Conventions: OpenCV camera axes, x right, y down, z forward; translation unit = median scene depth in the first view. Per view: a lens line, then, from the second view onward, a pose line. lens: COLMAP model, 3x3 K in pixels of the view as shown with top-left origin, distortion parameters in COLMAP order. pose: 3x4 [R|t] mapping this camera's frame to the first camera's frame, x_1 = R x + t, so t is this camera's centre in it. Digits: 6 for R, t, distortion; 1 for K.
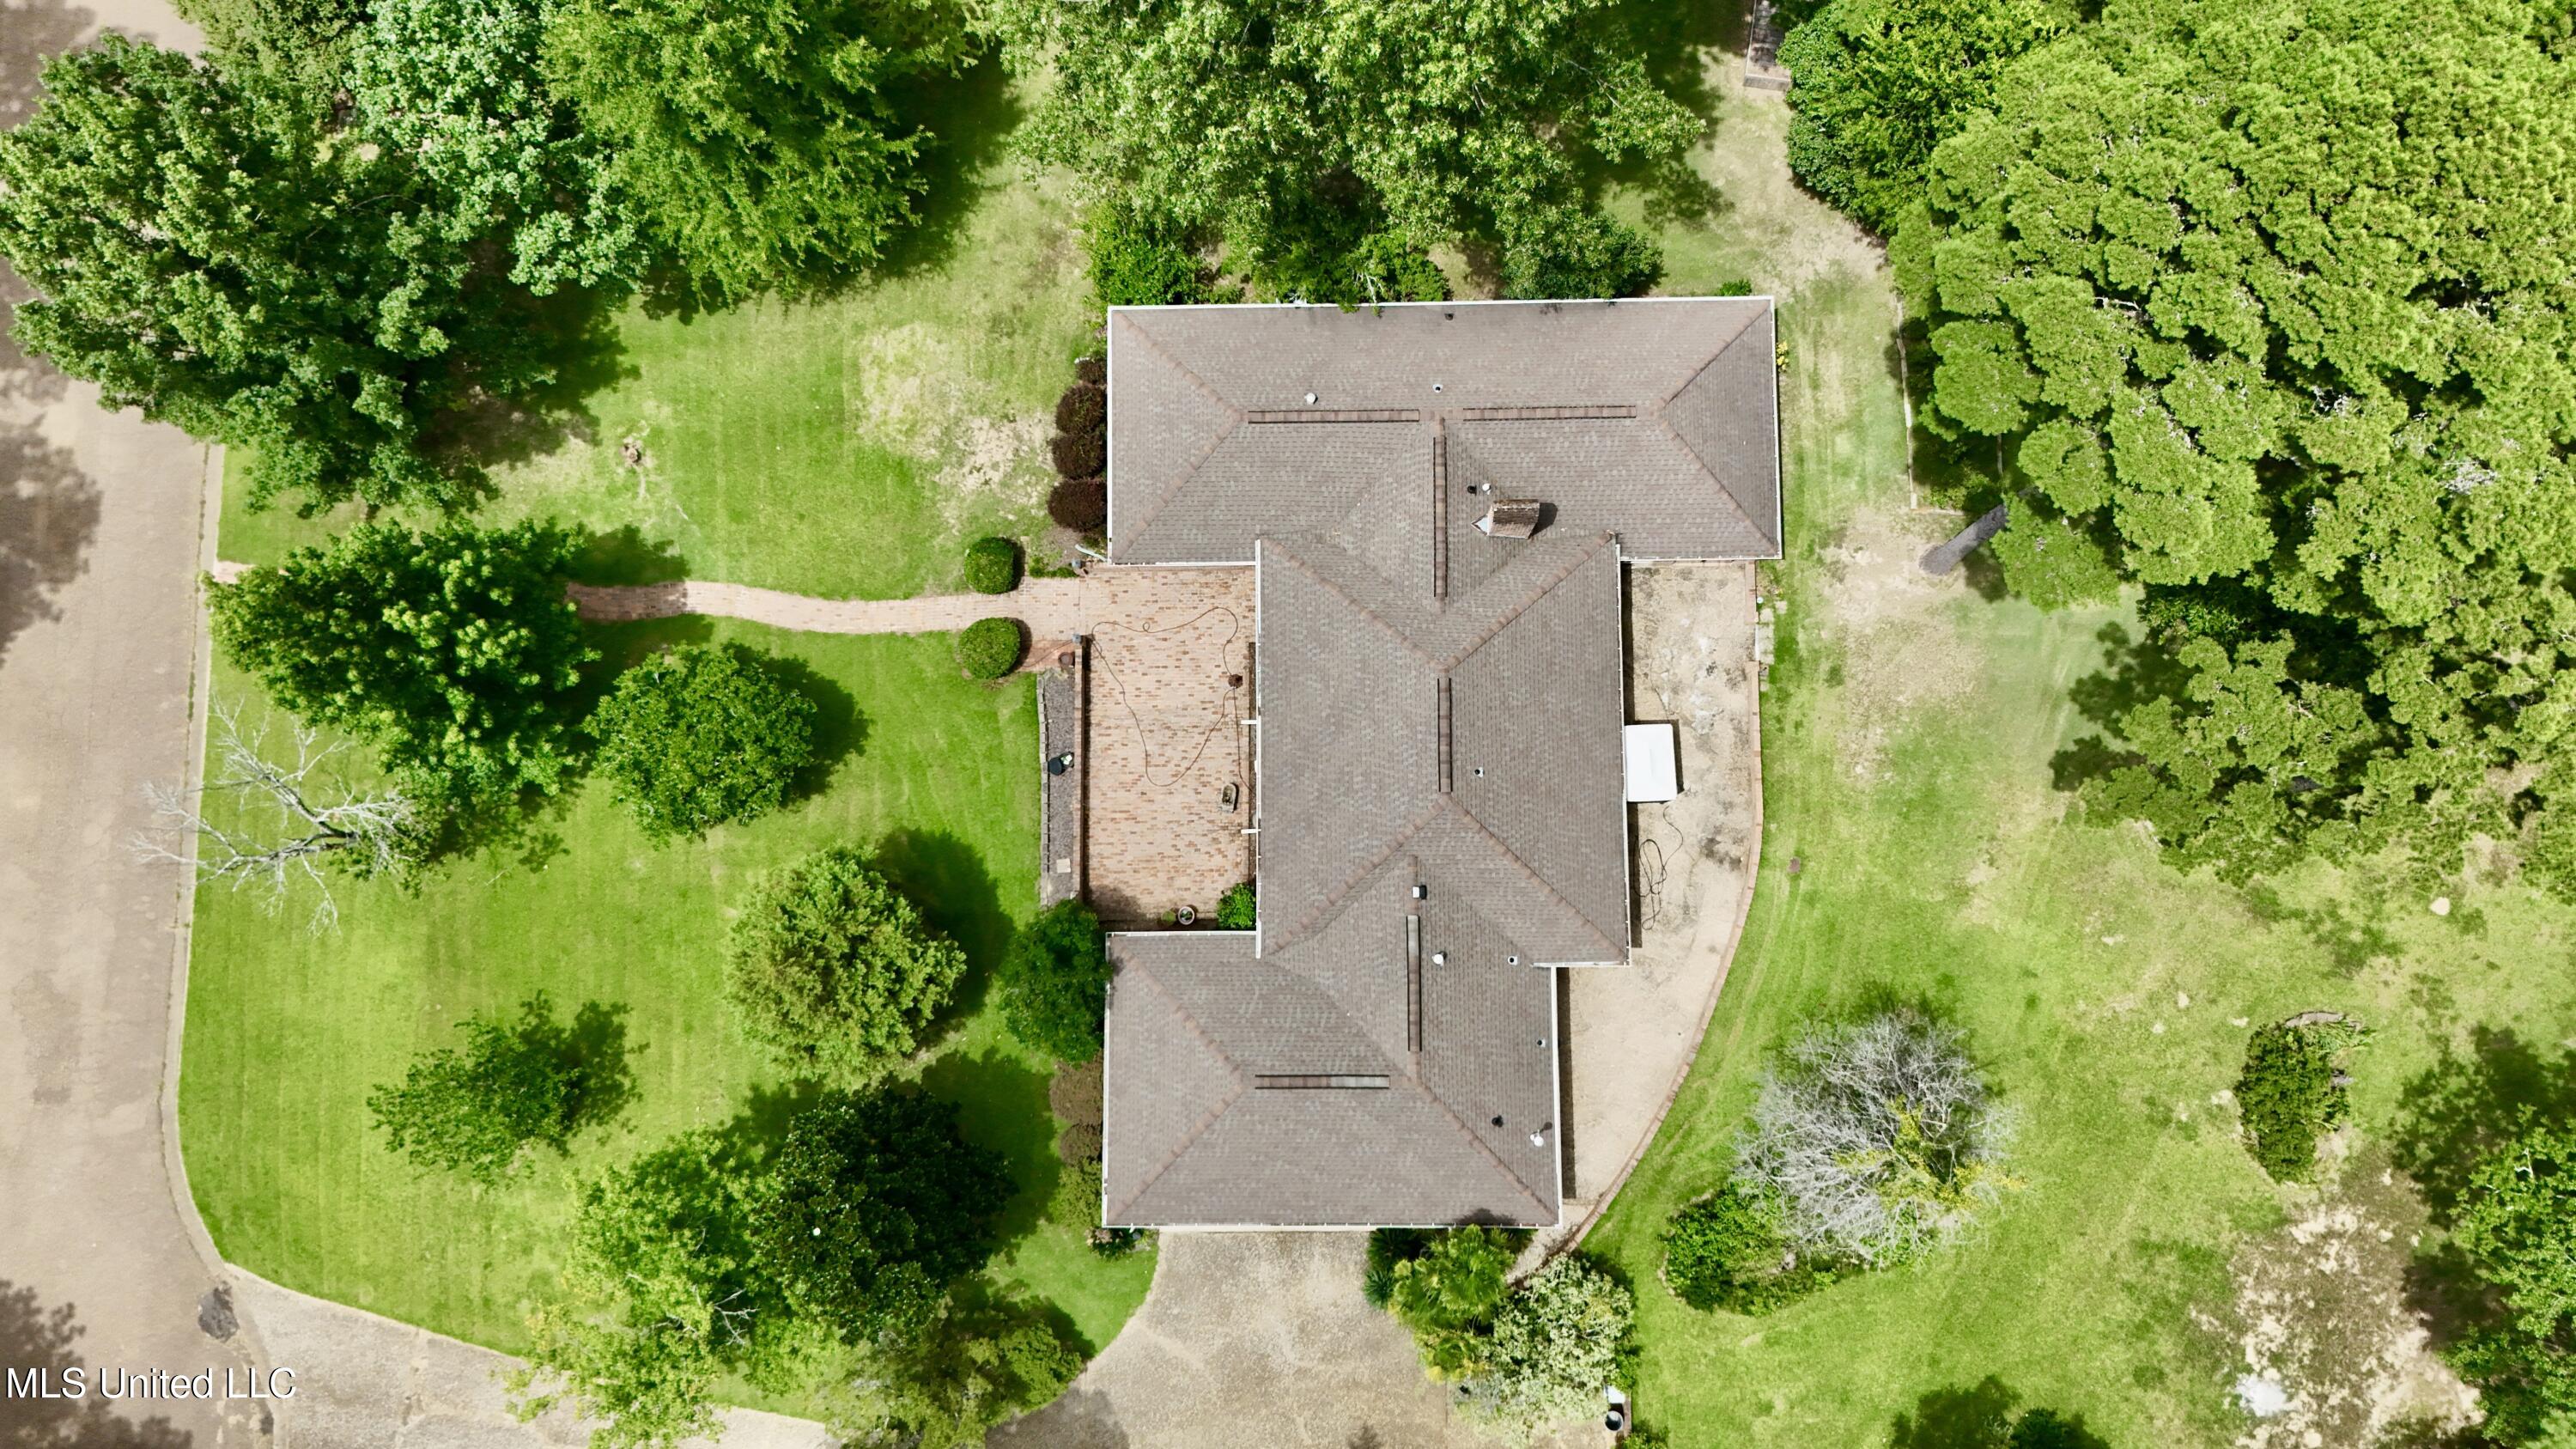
lens RADIAL K [[1905.2, 0, 1287.4], [0, 1905.2, 730.5], [0, 0, 1]] dist [0.045685, -0.026864]
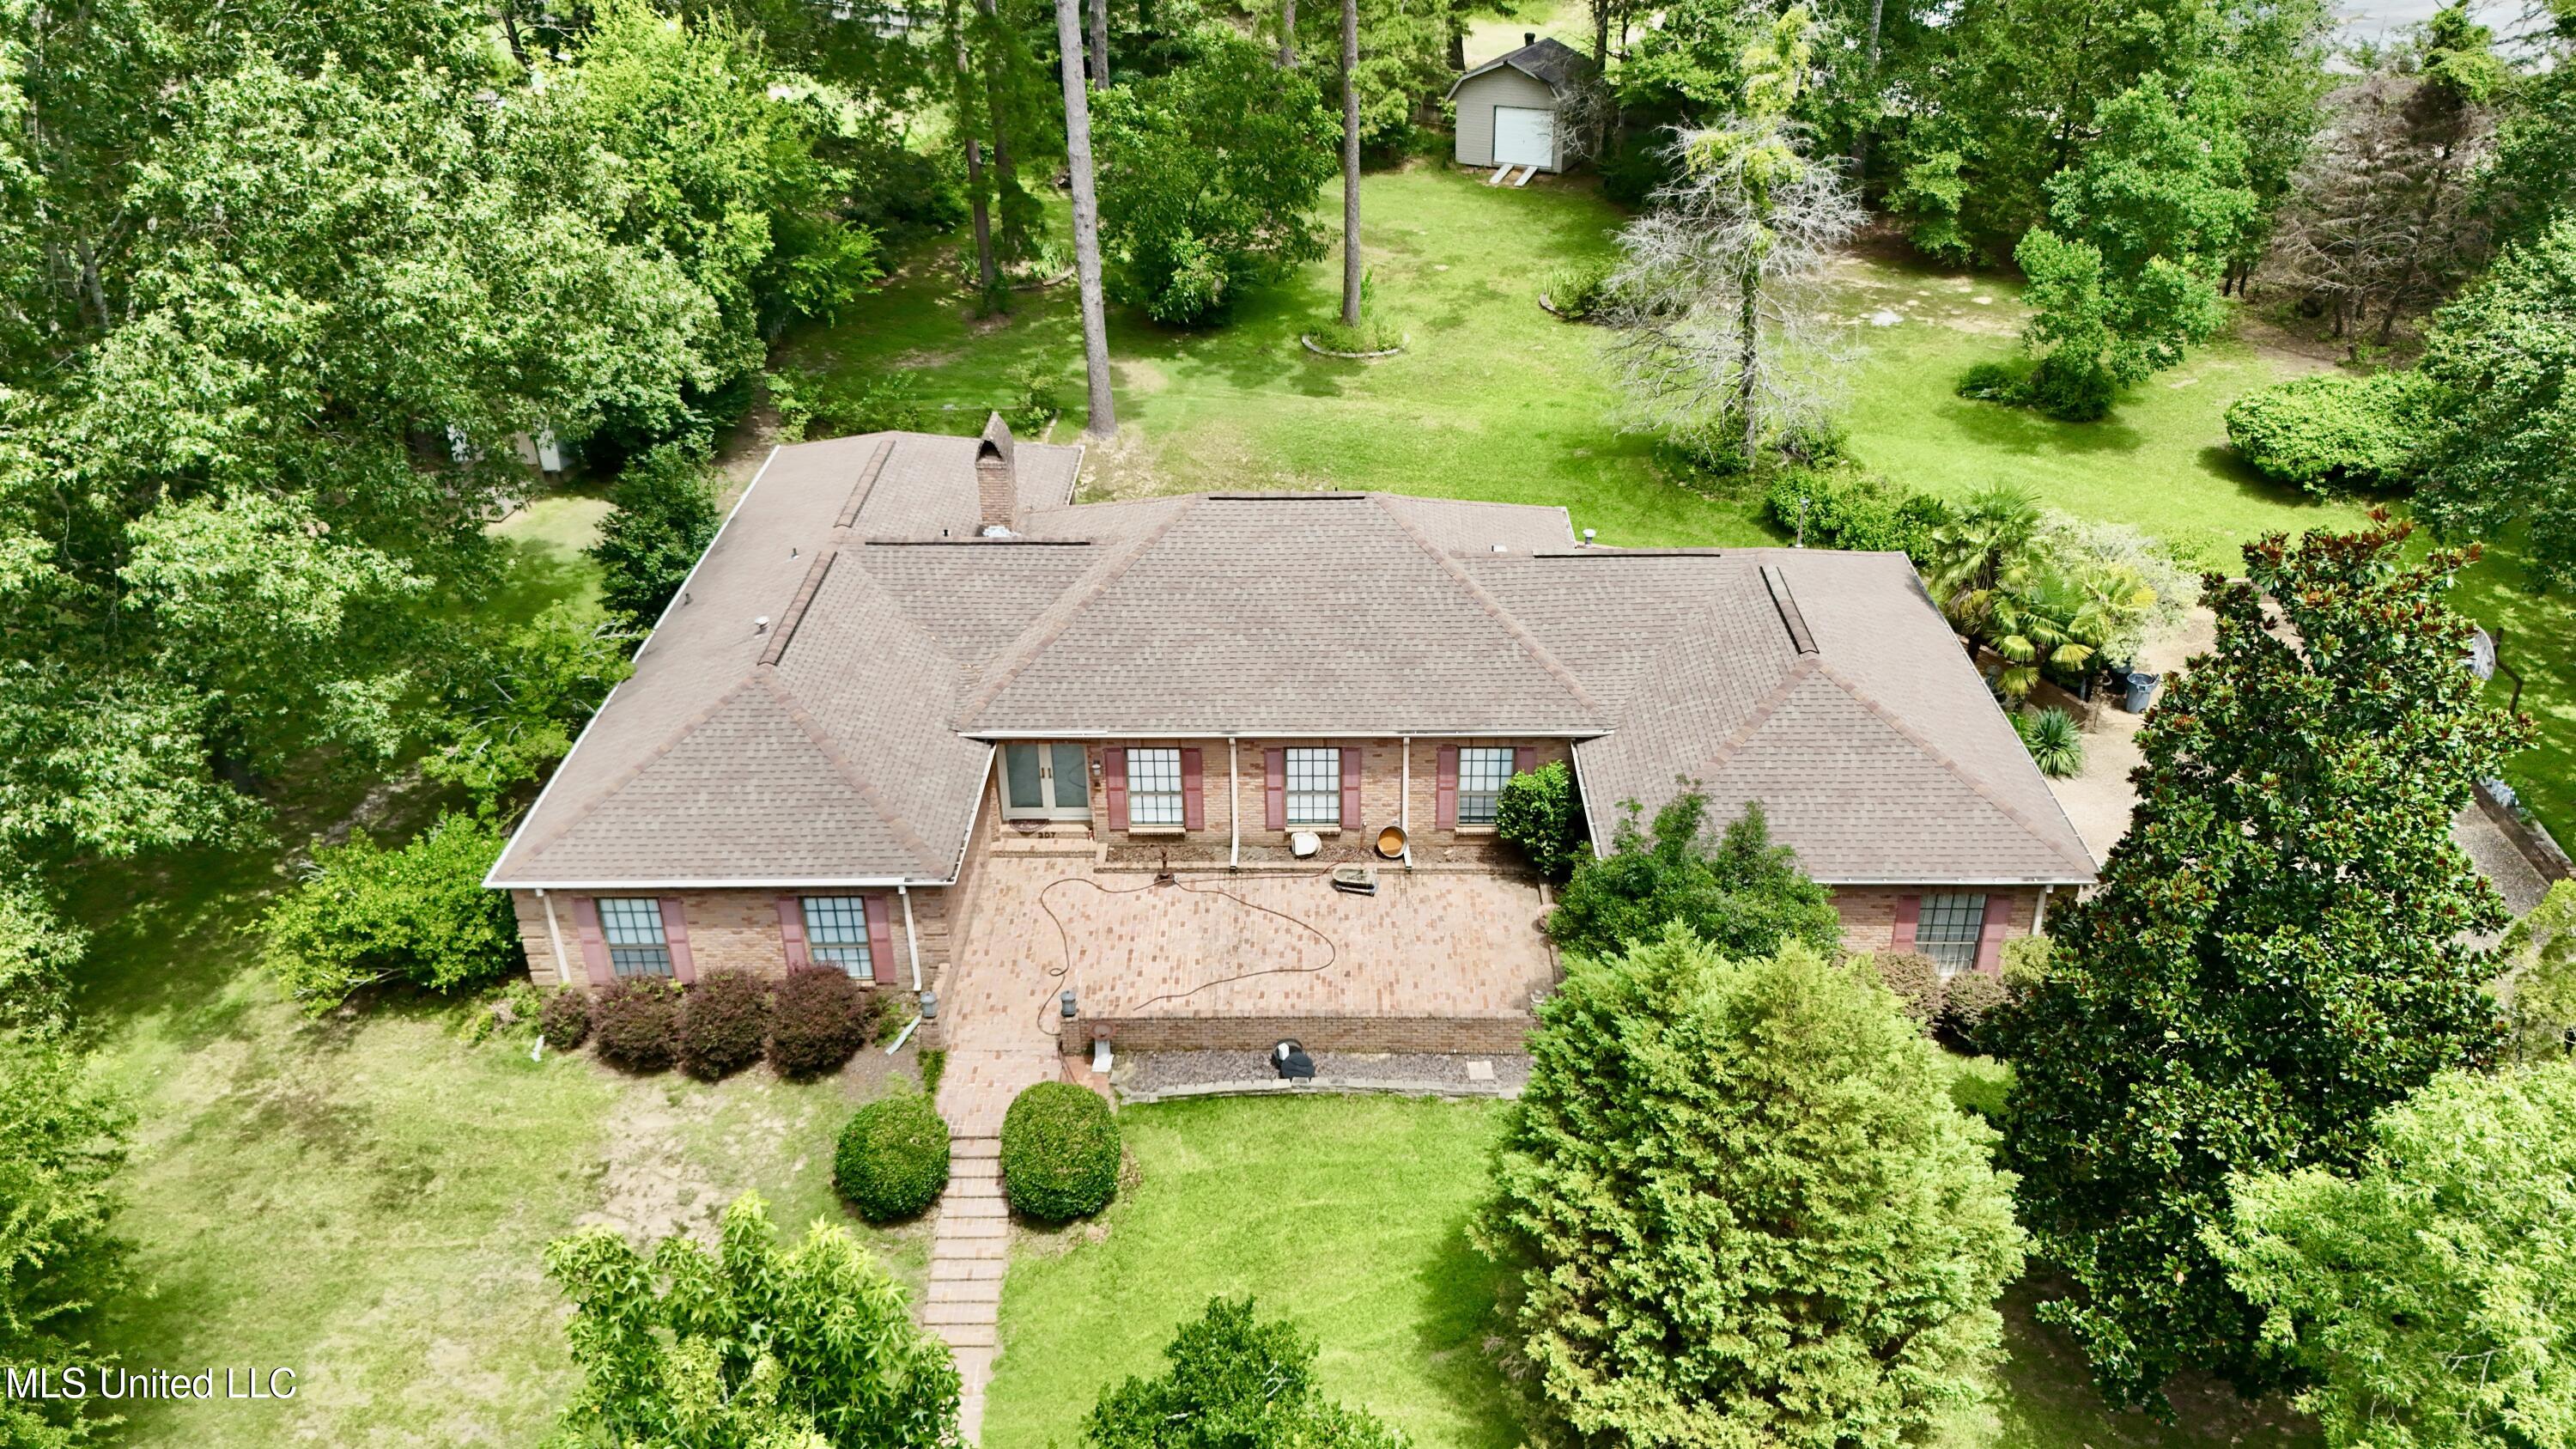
lens RADIAL K [[1905.2, 0, 1294.9], [0, 1905.2, 701.4], [0, 0, 1]] dist [0.045685, -0.026864]
pose [[0.019577, -0.471667, 0.881559, -0.562481], [0.994319, 0.101454, 0.032201, -0.009860], [-0.104626, 0.875921, 0.470974, 0.674003]]
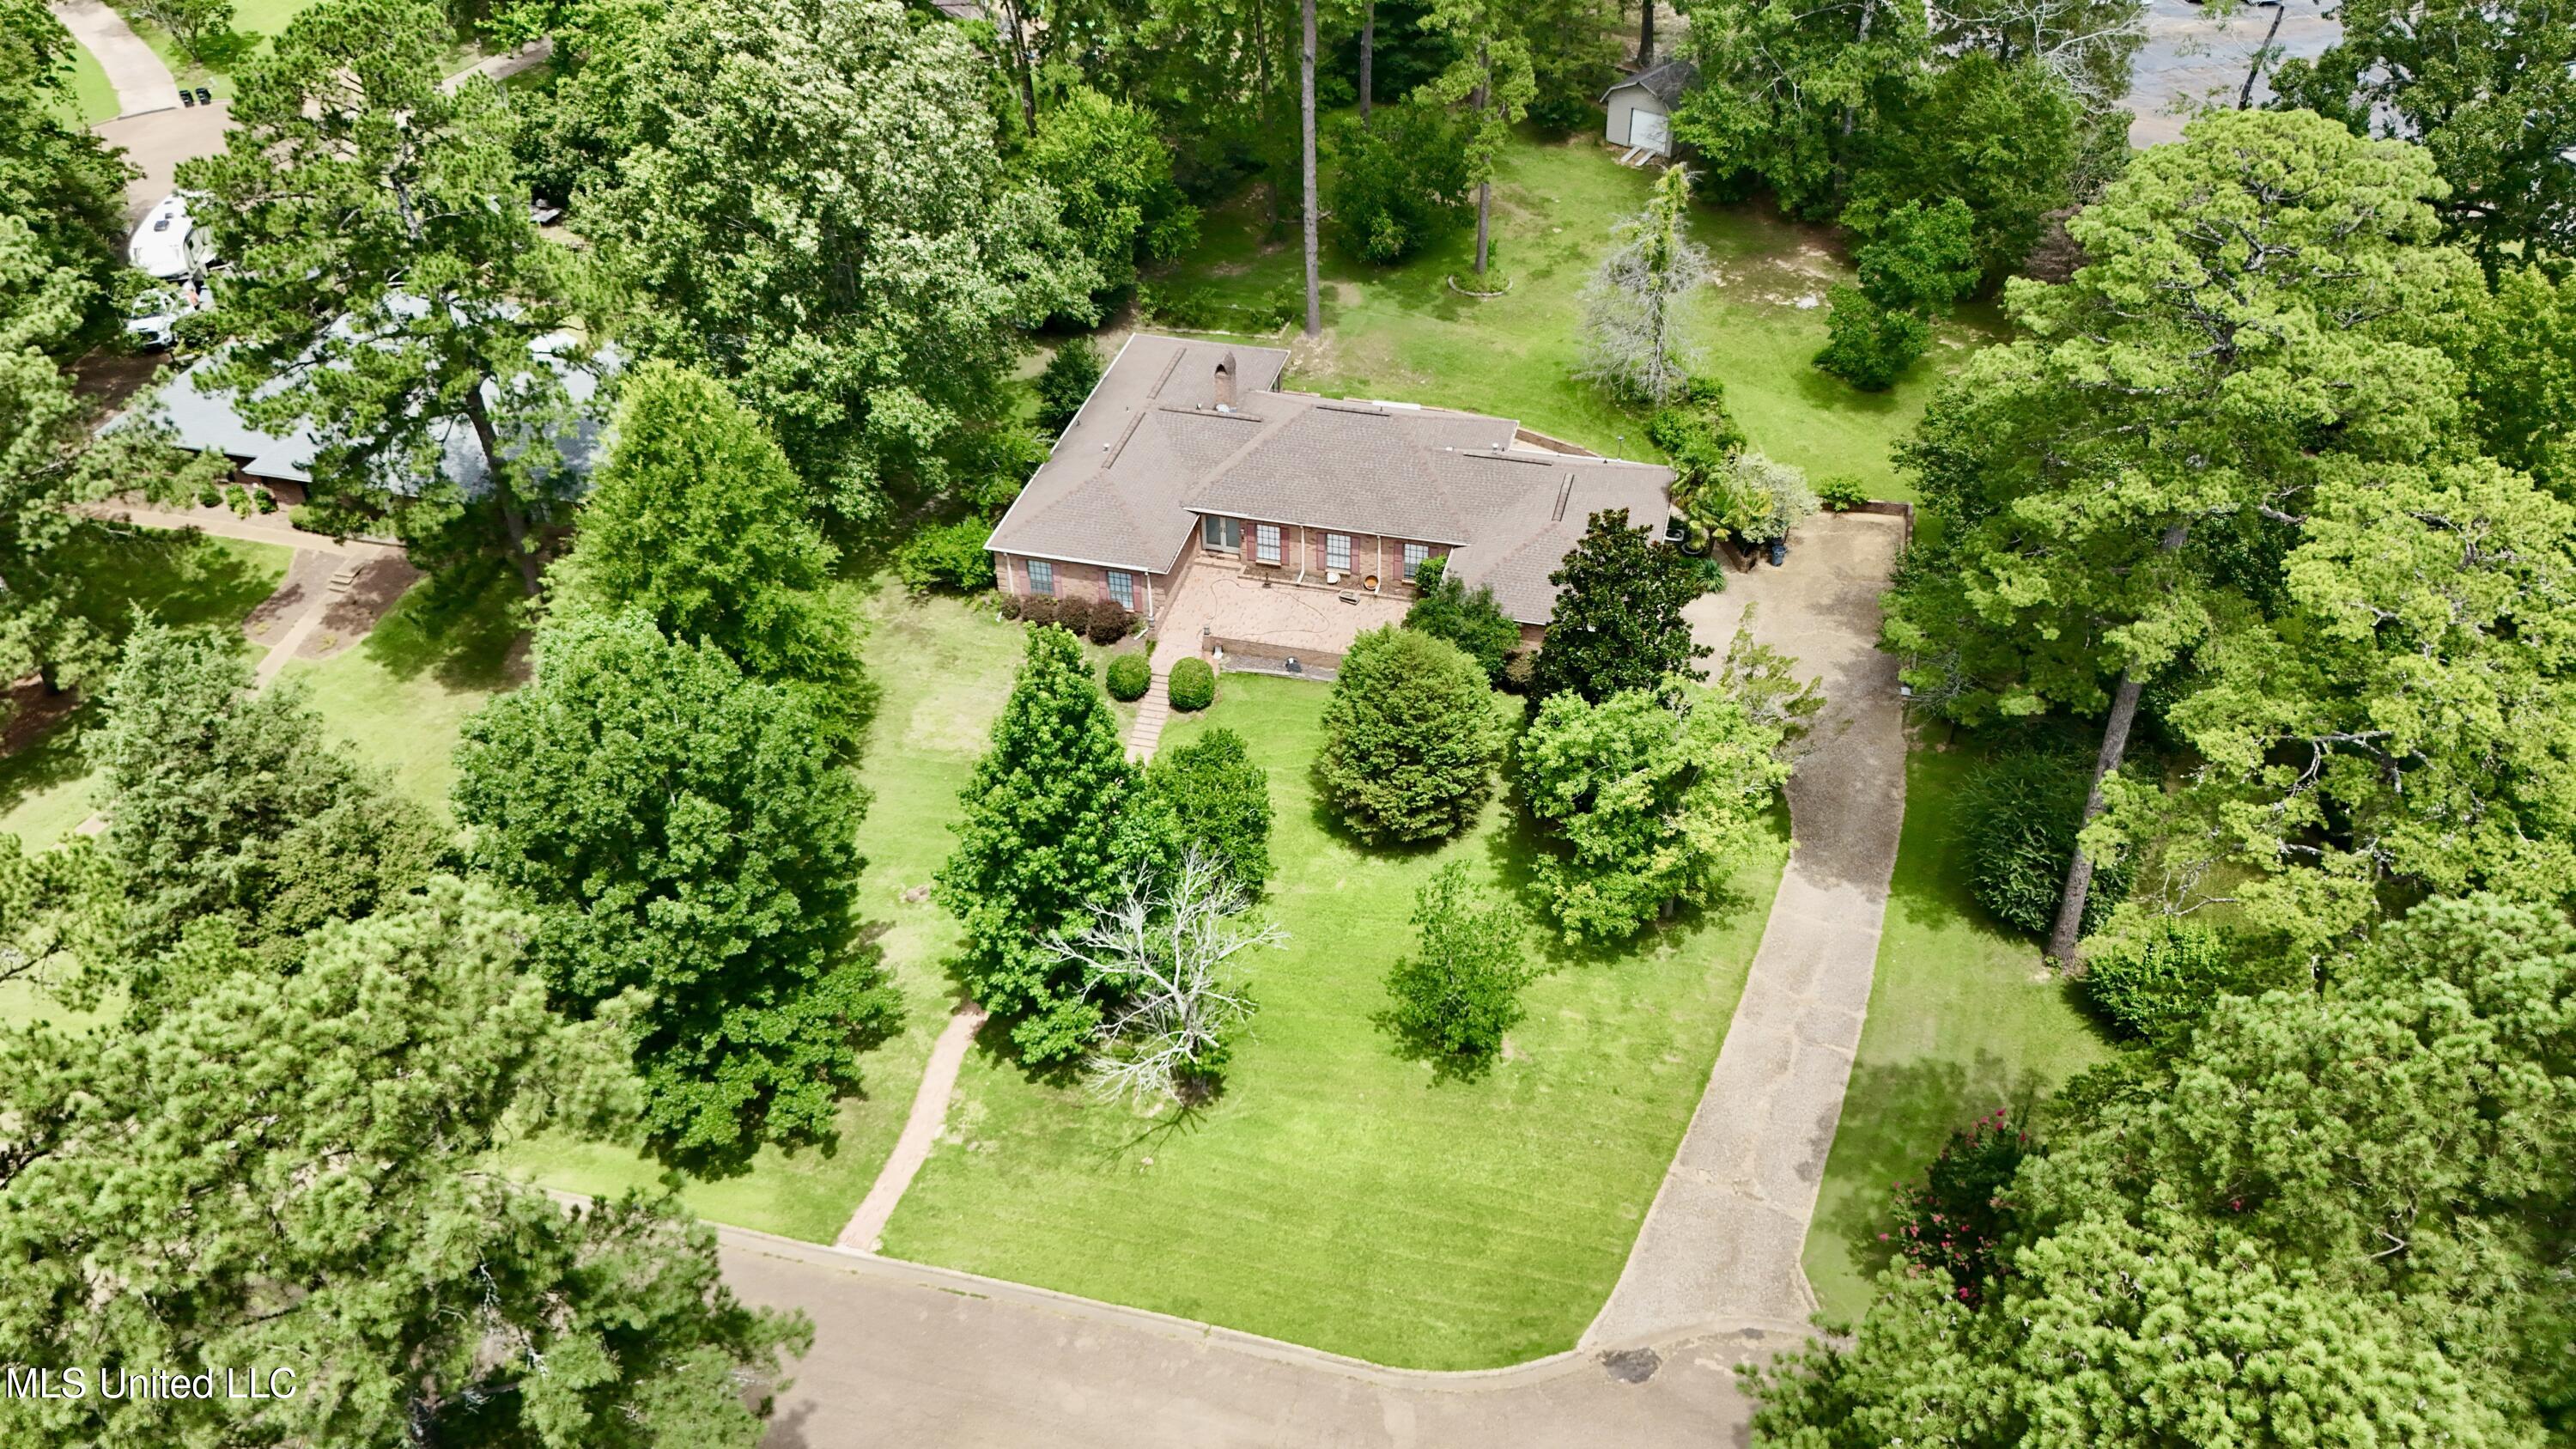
lens RADIAL K [[1905.2, 0, 1294.9], [0, 1905.2, 728.0], [0, 0, 1]] dist [0.045685, -0.026864]
pose [[0.252606, -0.587126, 0.769073, -1.176706], [0.961484, 0.241326, -0.131570, 0.205550], [-0.108349, 0.772687, 0.625472, 0.224362]]
